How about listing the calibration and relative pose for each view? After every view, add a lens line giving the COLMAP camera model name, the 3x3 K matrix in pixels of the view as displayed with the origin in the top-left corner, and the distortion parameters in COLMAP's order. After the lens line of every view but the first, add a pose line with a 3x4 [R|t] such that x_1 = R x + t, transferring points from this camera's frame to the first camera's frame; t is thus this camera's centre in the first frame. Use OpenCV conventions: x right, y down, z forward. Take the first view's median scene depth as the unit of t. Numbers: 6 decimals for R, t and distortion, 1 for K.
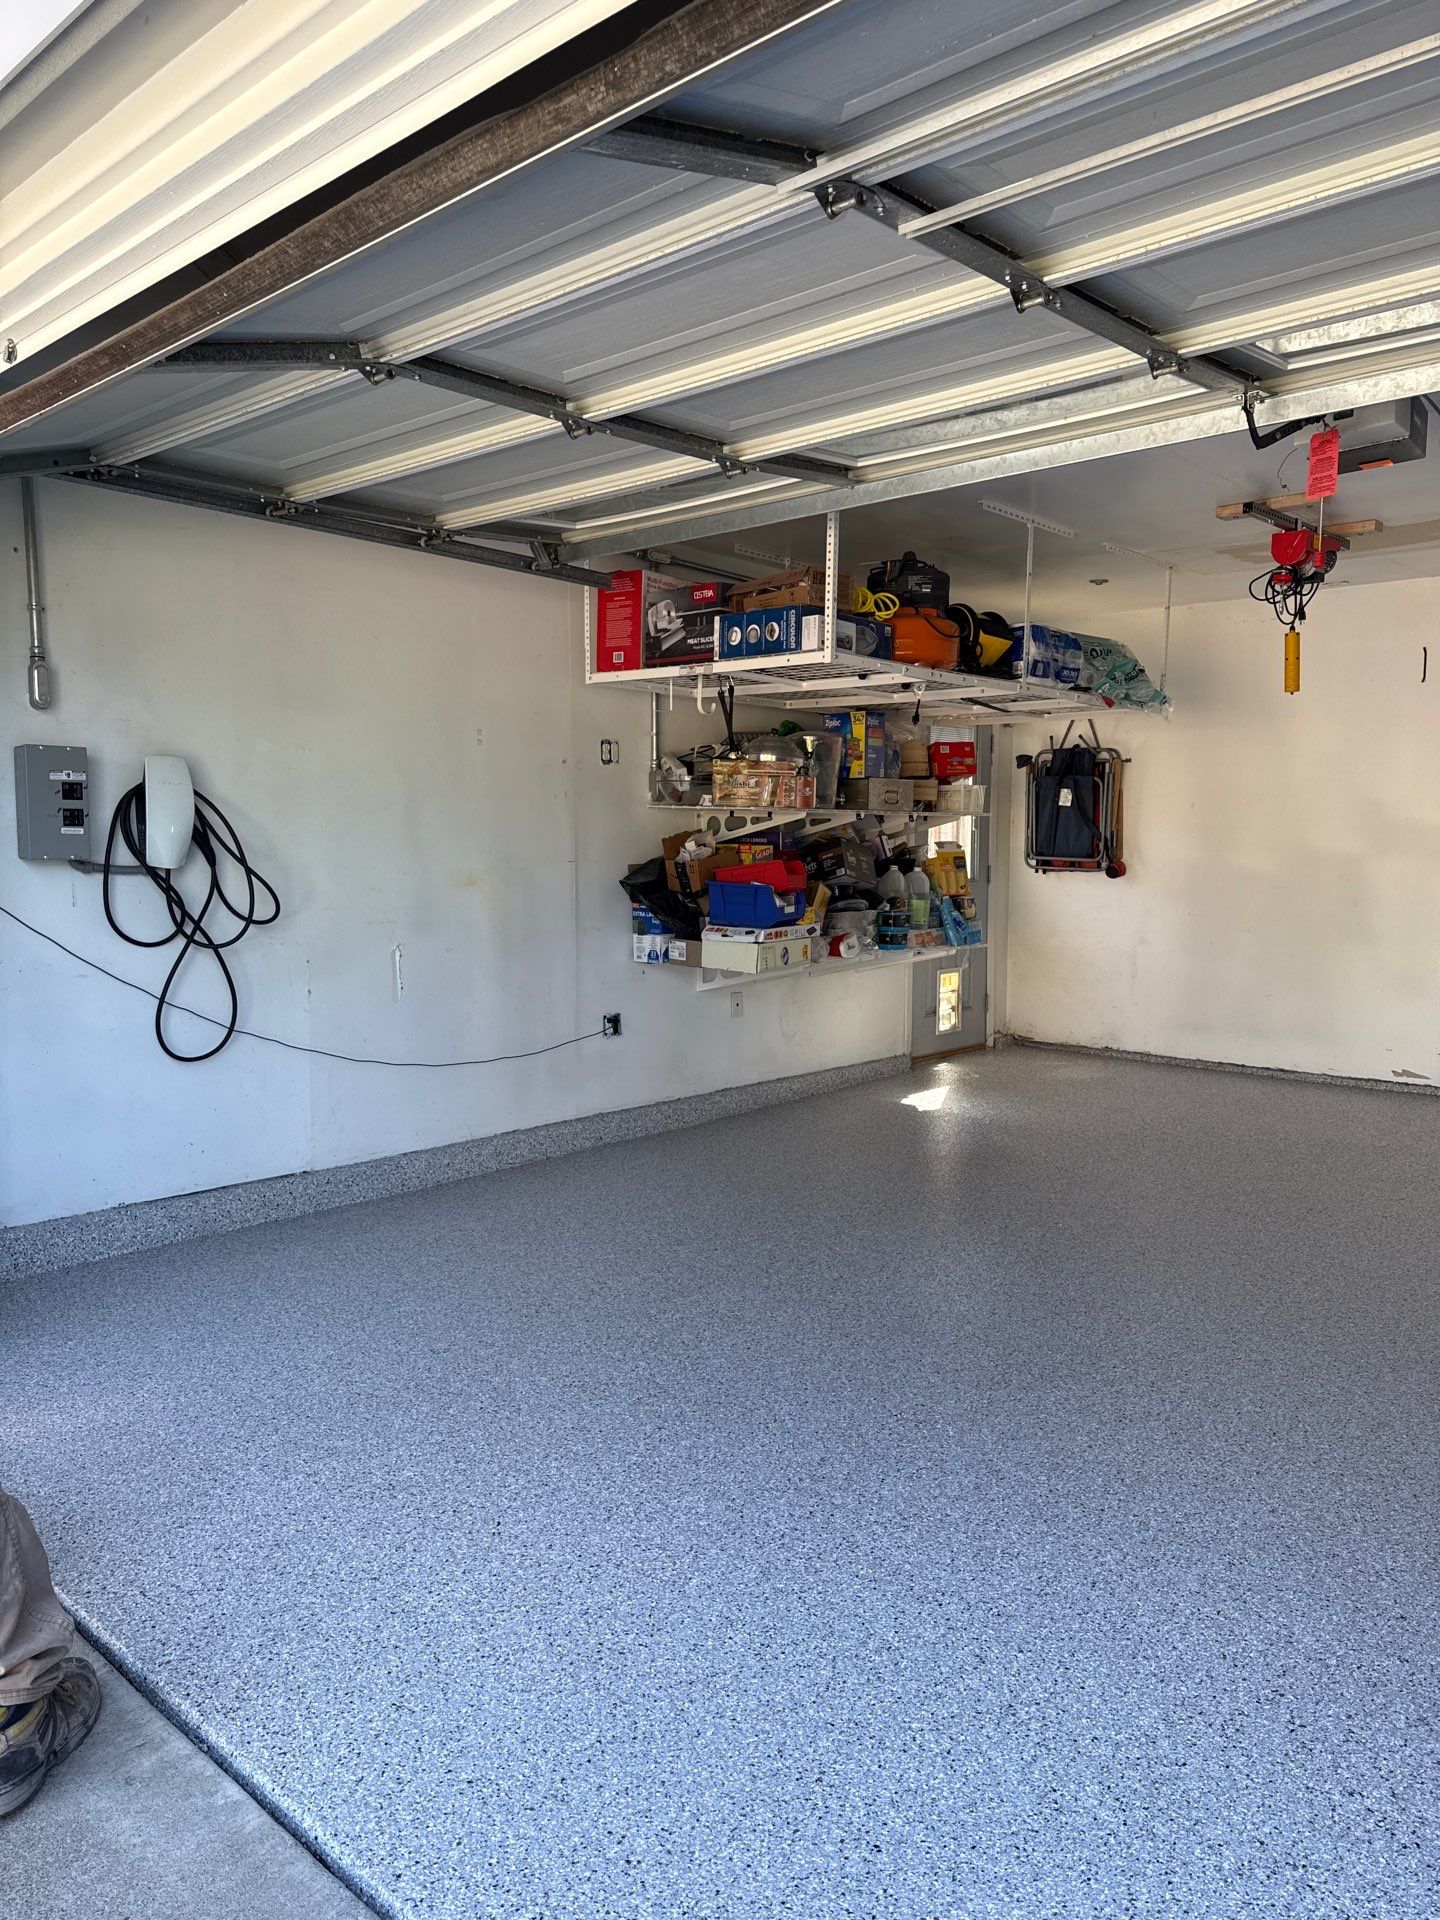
lens RADIAL K [[1377.6, 0, 734.2], [0, 1377.6, 944.0], [0, 0, 1]] dist [0.065091, -0.053396]
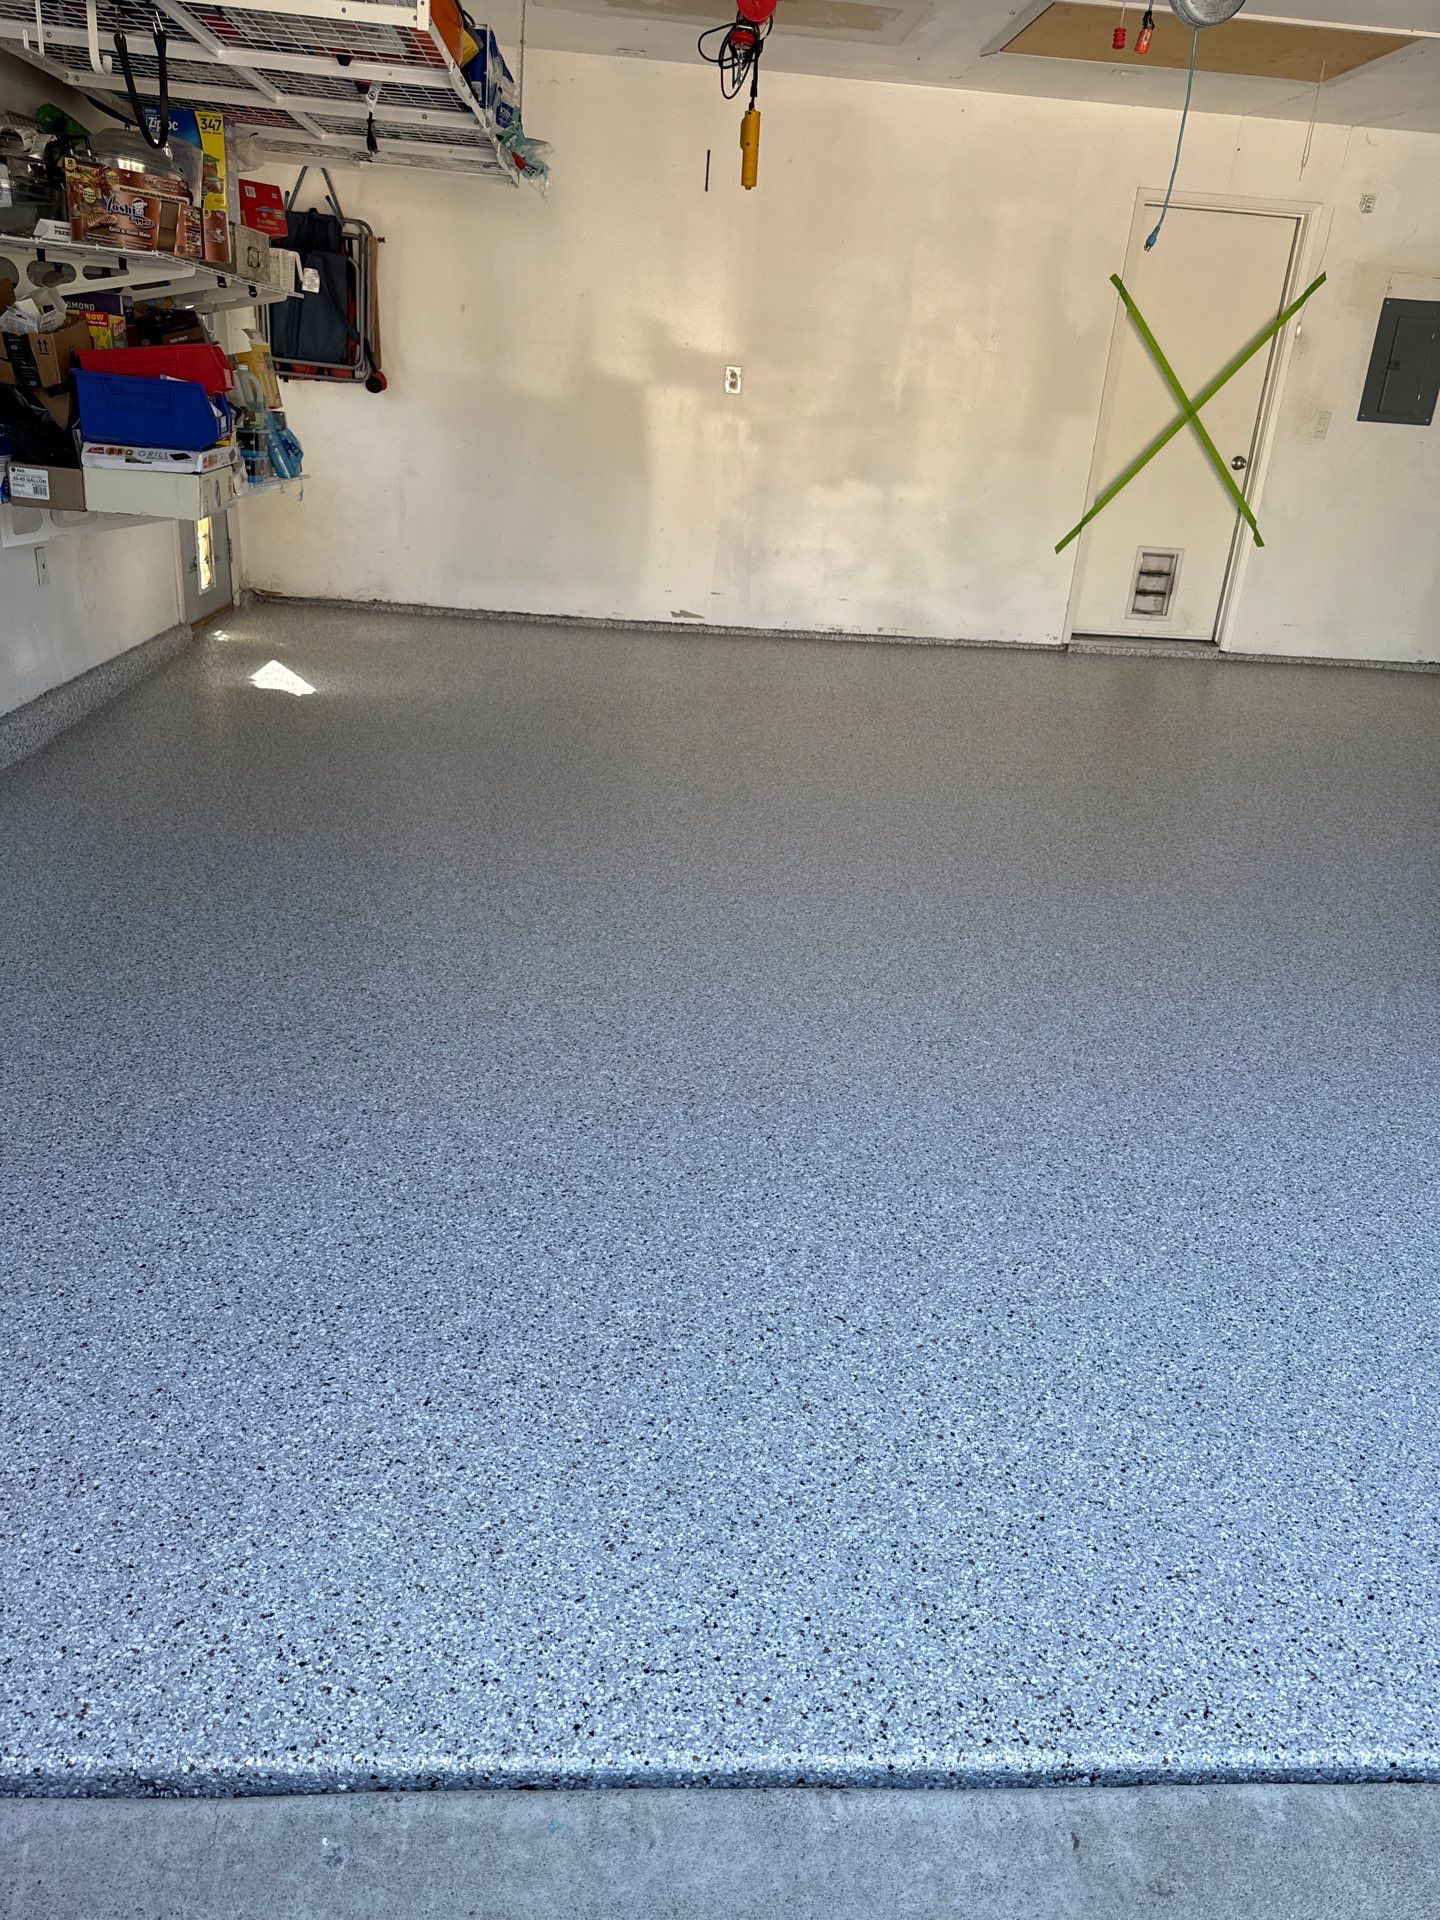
lens RADIAL K [[1377.6, 0, 716.7], [0, 1377.6, 936.0], [0, 0, 1]] dist [0.065091, -0.053396]
pose [[0.685042, -0.220089, 0.694462, -0.338500], [-0.012844, 0.949476, 0.313578, -0.003460], [-0.728390, -0.223734, 0.647604, 0.307862]]
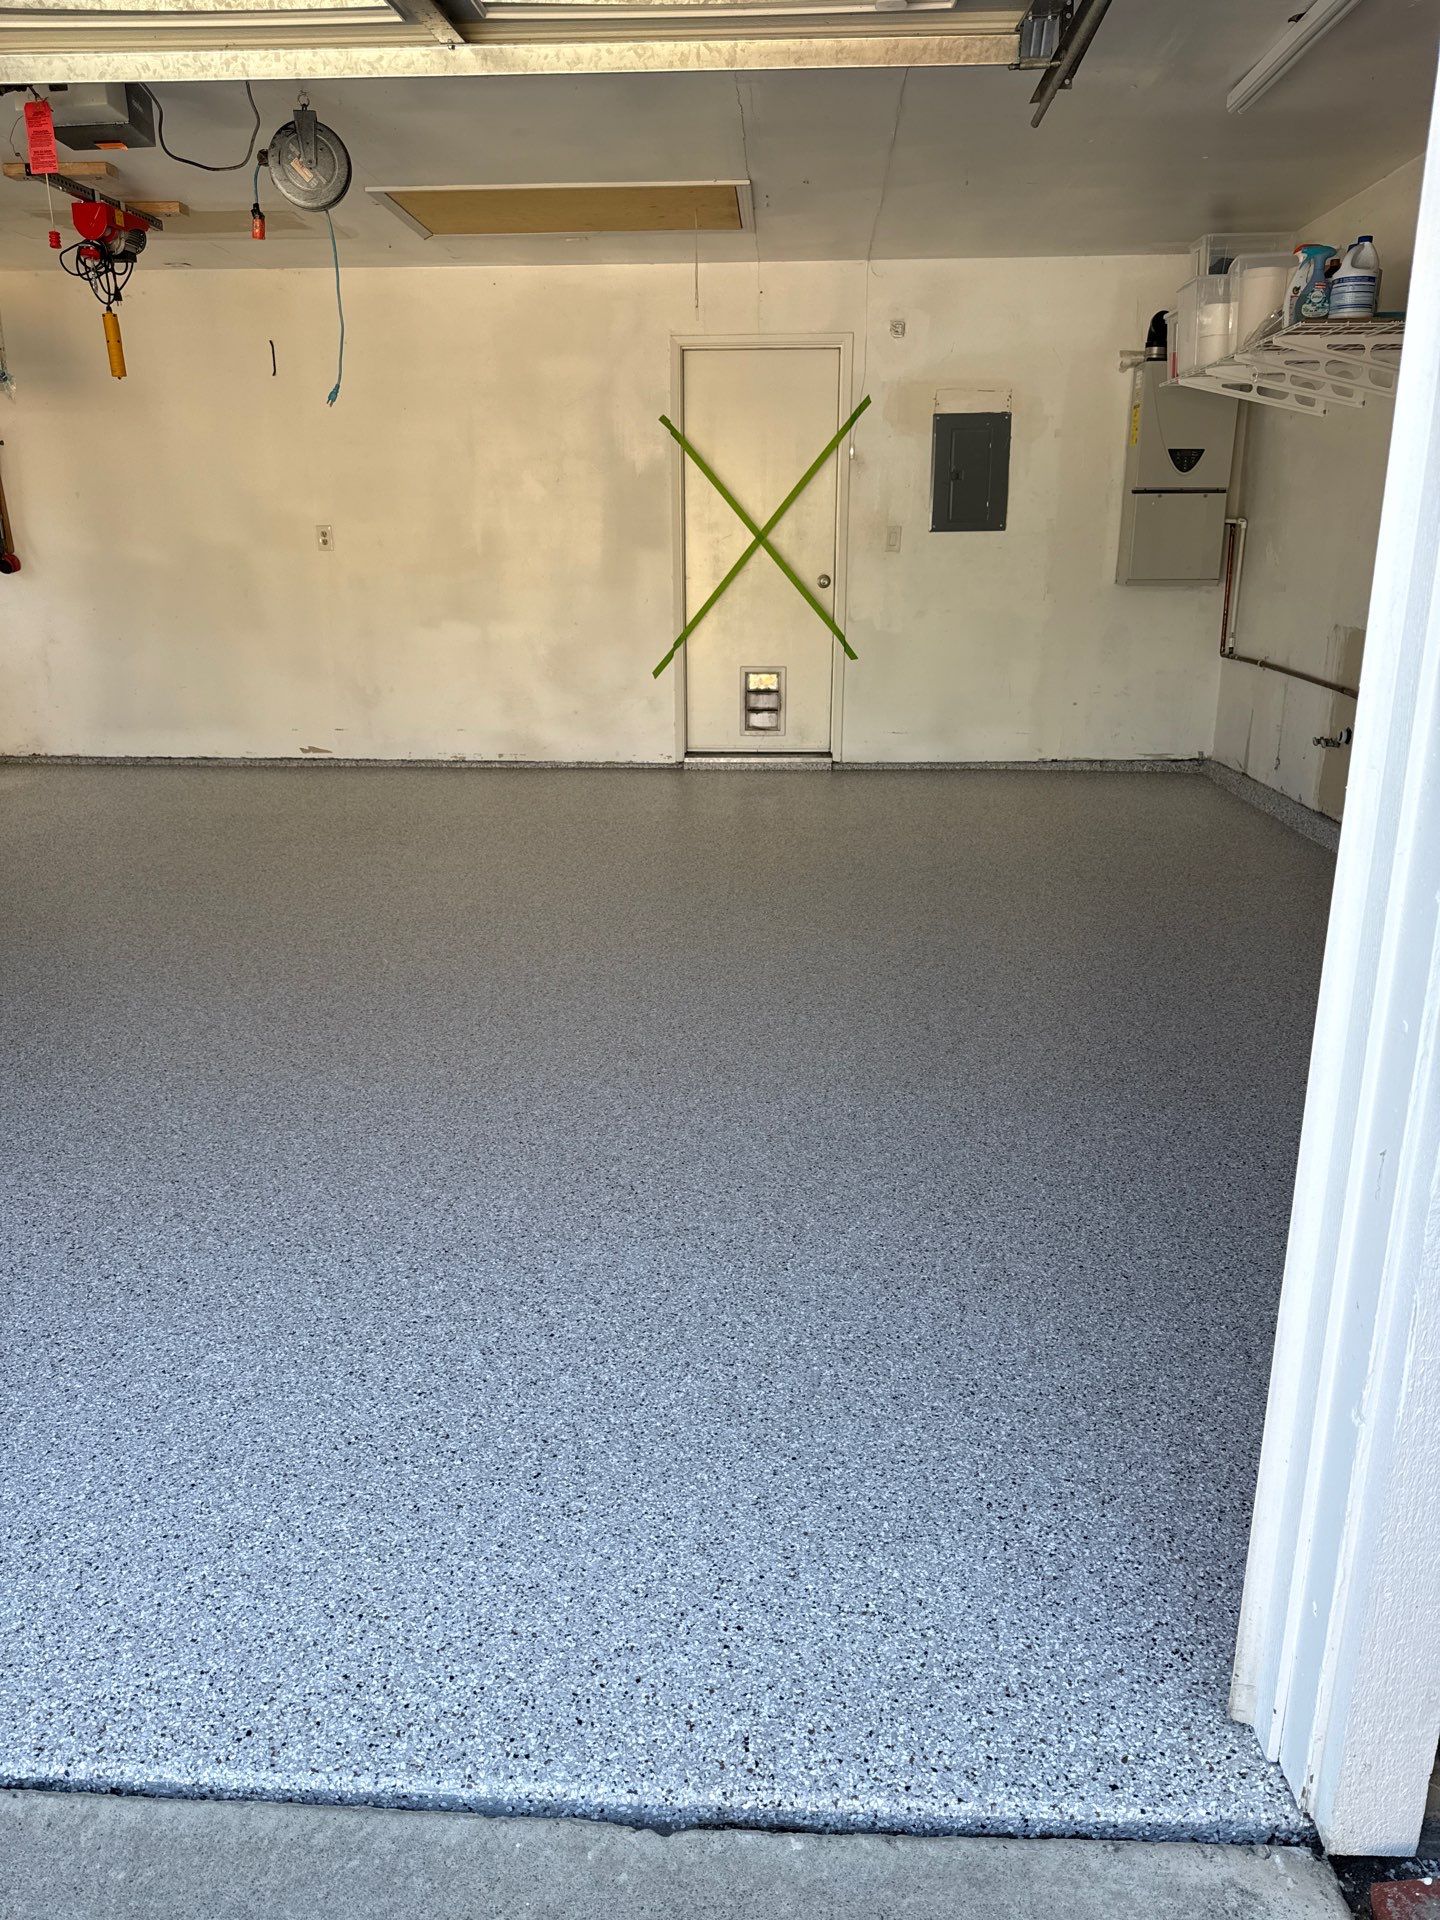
lens RADIAL K [[1377.6, 0, 734.5], [0, 1377.6, 953.0], [0, 0, 1]] dist [0.065091, -0.053396]
pose [[0.786906, -0.183432, 0.589179, 0.072412], [0.054841, 0.971807, 0.229312, 0.017057], [-0.614632, -0.148136, 0.774780, -0.124358]]
